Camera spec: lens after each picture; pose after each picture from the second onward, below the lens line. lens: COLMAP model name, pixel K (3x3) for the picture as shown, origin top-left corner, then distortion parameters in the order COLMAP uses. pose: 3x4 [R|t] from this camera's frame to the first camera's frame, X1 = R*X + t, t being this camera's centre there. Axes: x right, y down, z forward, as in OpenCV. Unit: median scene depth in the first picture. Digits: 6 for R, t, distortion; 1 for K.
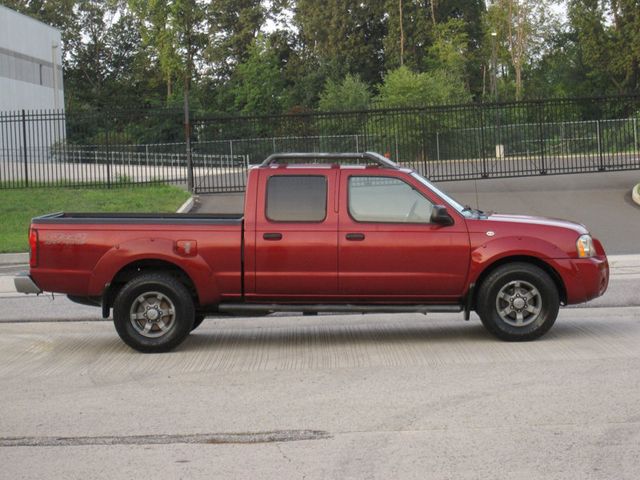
lens RADIAL K [[1809.7, 0, 320.0], [0, 1809.7, 240.0], [0, 0, 1]] dist [-0.004094, -0.063337]
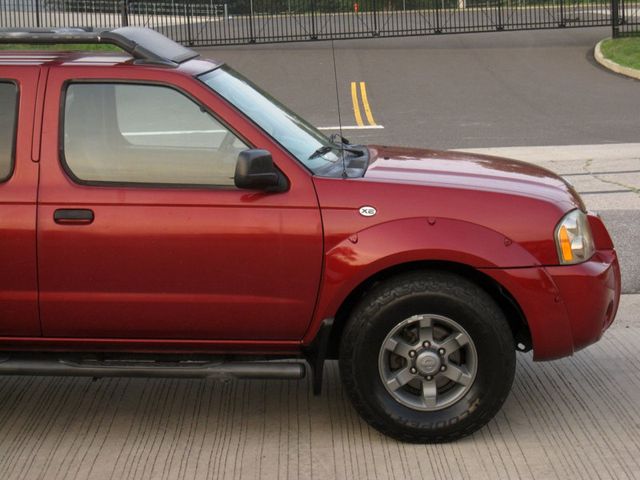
lens RADIAL K [[1554.2, 0, 320.0], [0, 1554.2, 240.0], [0, 0, 1]] dist [-0.100221, -0.128533]
pose [[0.999969, 0.003581, 0.007061, 0.078968], [-0.004299, 0.994522, 0.104442, -0.036962], [-0.006649, -0.104469, 0.994506, 0.606401]]
